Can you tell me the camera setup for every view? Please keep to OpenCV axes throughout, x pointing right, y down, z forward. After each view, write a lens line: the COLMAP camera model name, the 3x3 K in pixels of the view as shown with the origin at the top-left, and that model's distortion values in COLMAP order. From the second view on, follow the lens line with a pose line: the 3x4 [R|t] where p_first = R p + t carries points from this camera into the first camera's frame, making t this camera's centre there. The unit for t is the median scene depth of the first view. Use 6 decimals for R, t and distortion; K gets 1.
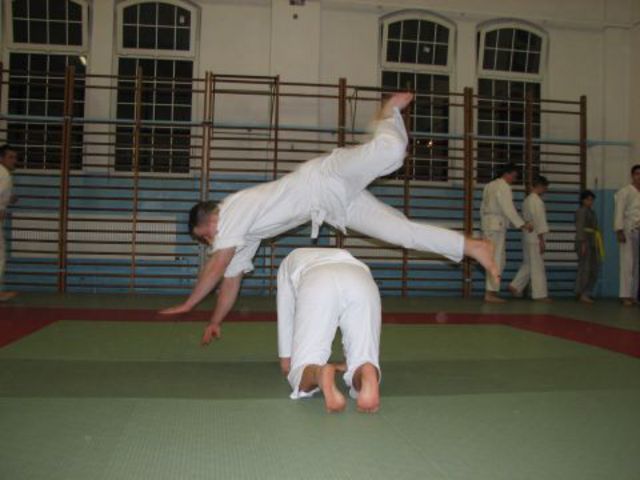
lens RADIAL K [[741.5, 0, 367.3], [0, 741.5, 251.8], [0, 0, 1]] dist [-0.120170, 0.000000]
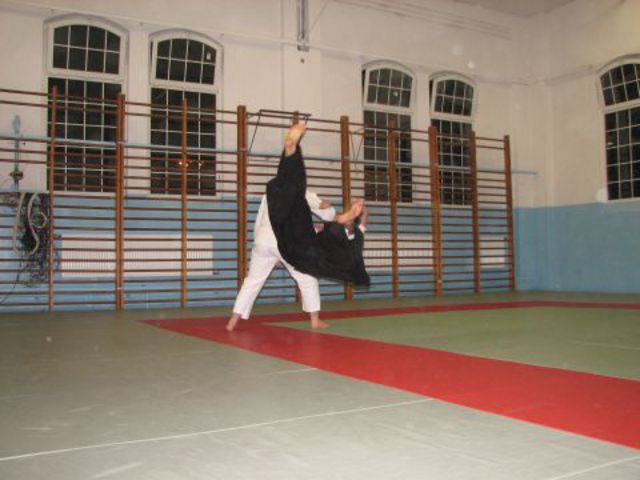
lens RADIAL K [[741.5, 0, 333.3], [0, 741.5, 235.2], [0, 0, 1]] dist [-0.120170, 0.000000]
pose [[0.930615, -0.019801, 0.365465, -0.487254], [0.033417, 0.998962, -0.030968, -0.007393], [-0.364472, 0.041032, 0.930310, -0.093388]]
